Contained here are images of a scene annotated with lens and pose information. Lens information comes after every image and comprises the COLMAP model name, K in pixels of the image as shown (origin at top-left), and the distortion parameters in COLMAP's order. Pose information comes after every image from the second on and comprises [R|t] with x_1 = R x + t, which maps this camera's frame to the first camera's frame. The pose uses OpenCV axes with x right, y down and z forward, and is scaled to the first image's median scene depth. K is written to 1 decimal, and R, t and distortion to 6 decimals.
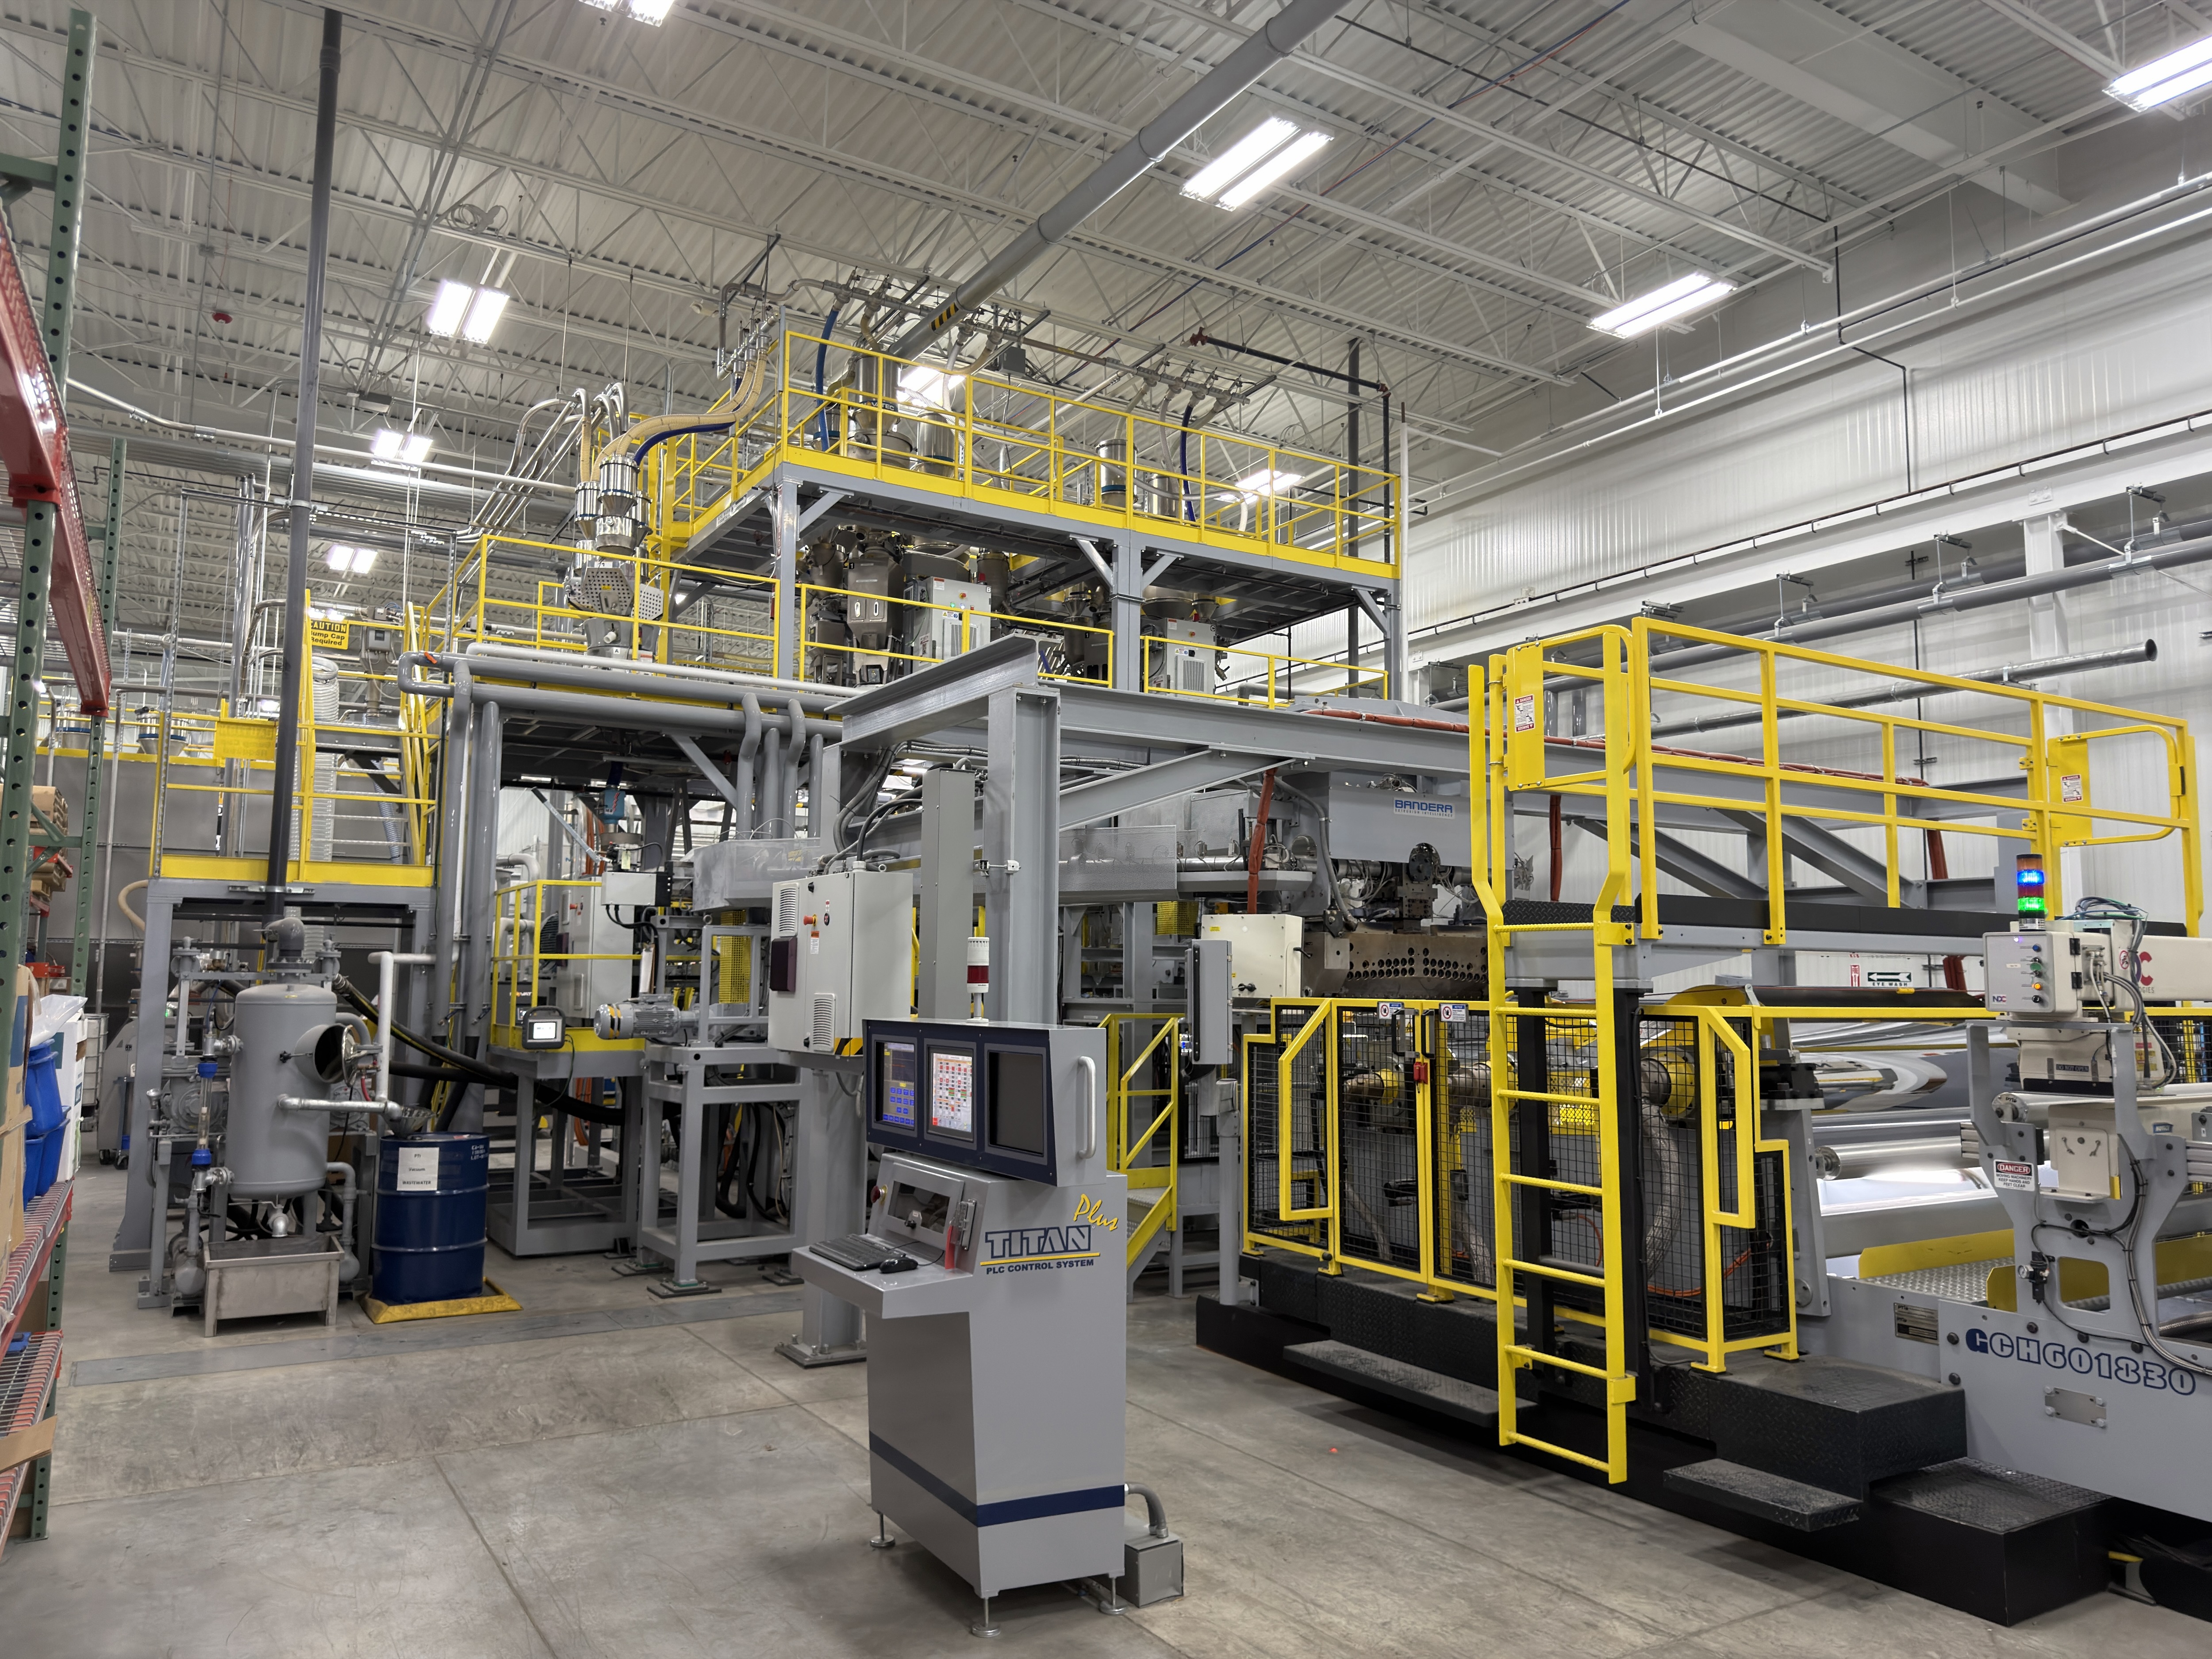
lens RADIAL K [[1562.7, 0, 1124.1], [0, 1562.7, 820.7], [0, 0, 1]] dist [0.054322, -0.051877]
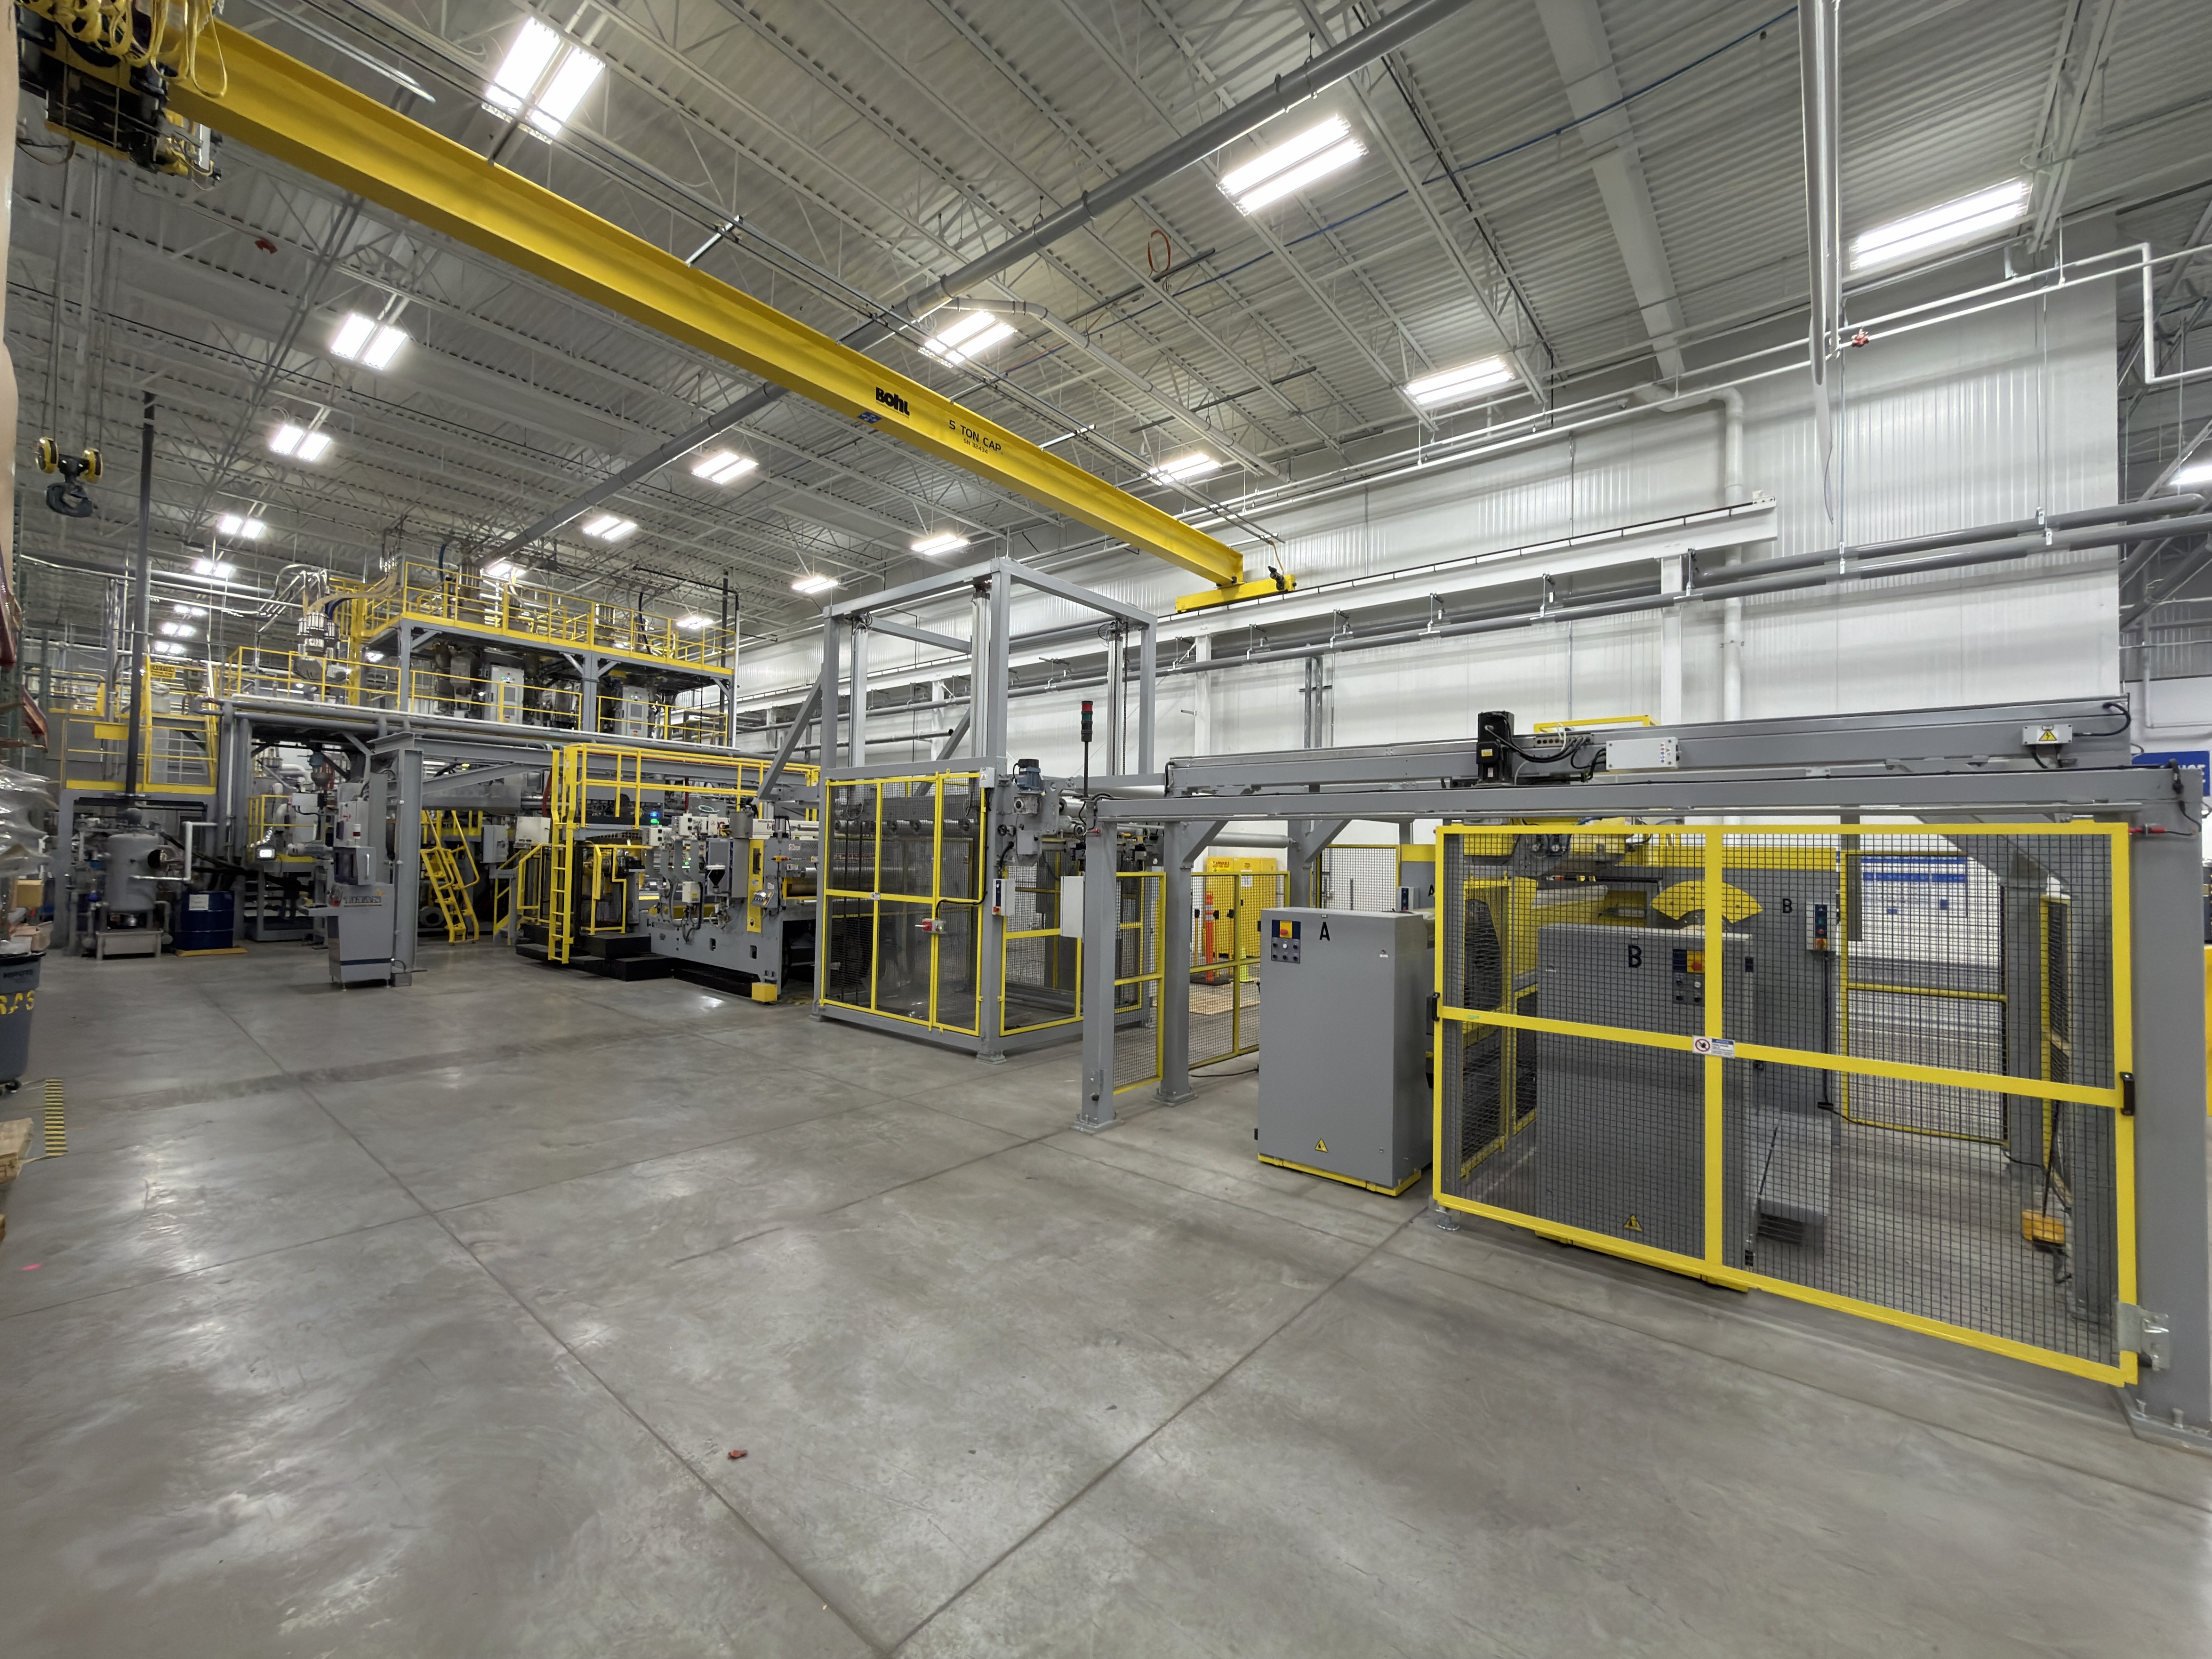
lens RADIAL K [[886.6, 0, 1117.7], [0, 886.6, 828.3], [0, 0, 1]] dist [-0.000098, 0.001325]
pose [[0.945208, 0.016656, 0.326043, 0.498537], [-0.045067, 0.995793, 0.079781, -0.090790], [-0.323343, -0.090103, 0.941982, -0.855841]]
